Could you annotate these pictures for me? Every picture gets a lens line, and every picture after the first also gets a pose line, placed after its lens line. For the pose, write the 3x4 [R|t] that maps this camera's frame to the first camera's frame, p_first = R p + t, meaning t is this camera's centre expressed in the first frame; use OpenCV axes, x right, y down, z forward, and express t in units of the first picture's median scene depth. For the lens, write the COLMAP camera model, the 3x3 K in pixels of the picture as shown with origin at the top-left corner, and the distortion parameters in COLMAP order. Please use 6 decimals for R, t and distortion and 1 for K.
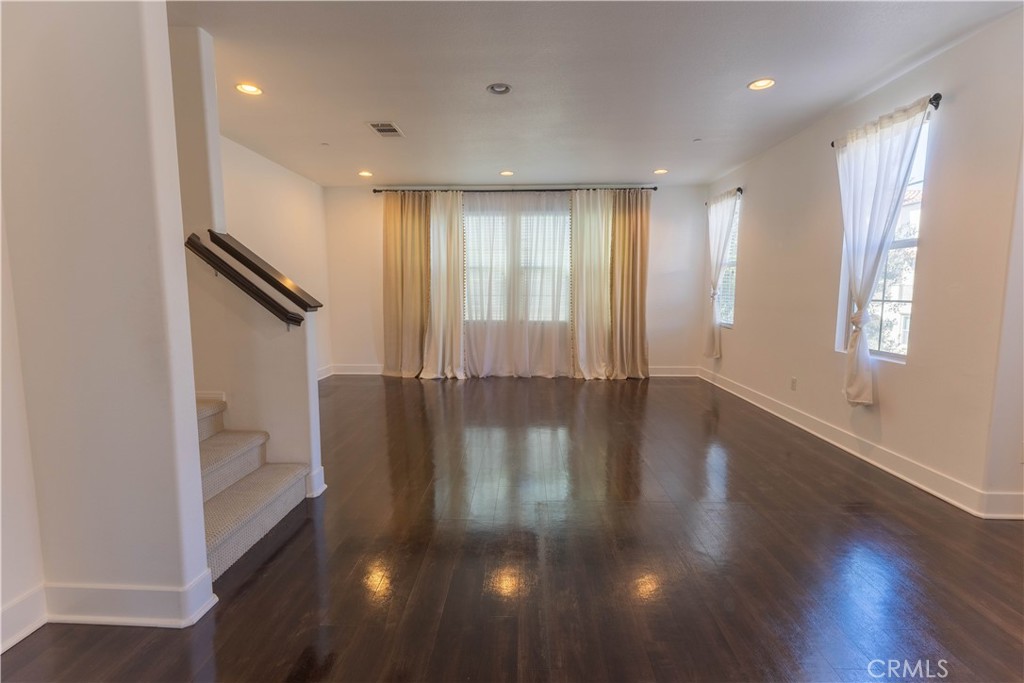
lens RADIAL K [[464.9, 0, 512.0], [0, 464.9, 341.5], [0, 0, 1]] dist [0.003636, -0.000040]
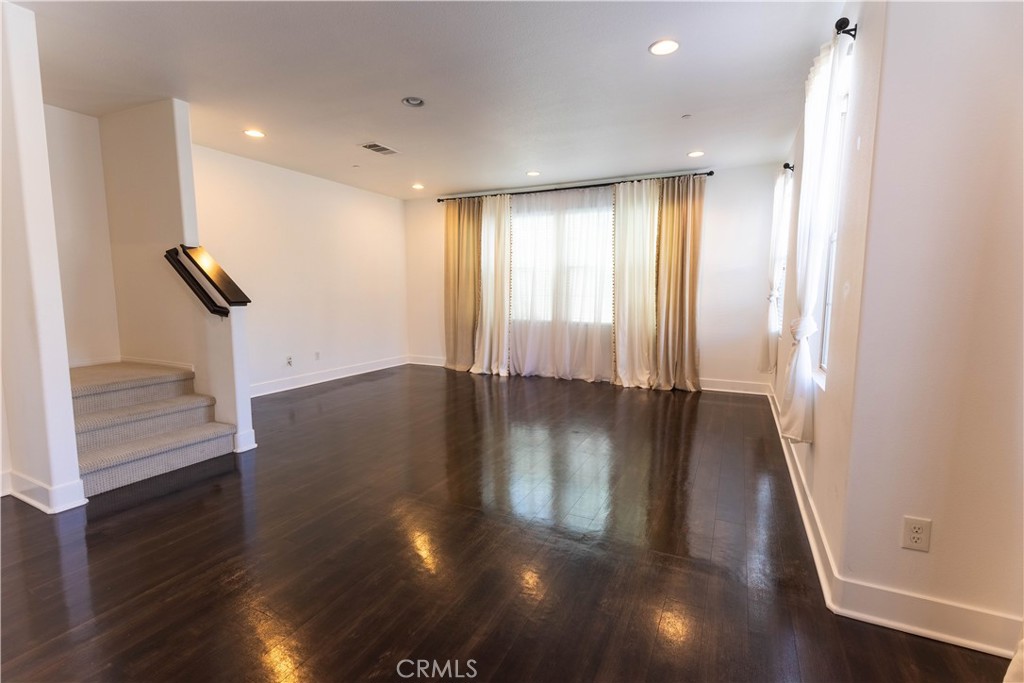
lens RADIAL K [[464.9, 0, 512.0], [0, 464.9, 341.5], [0, 0, 1]] dist [0.003636, -0.000040]
pose [[0.913916, 0.046623, -0.403218, 0.322968], [-0.047204, 0.998849, 0.008503, -0.005634], [0.403150, 0.011263, 0.915064, 0.059765]]
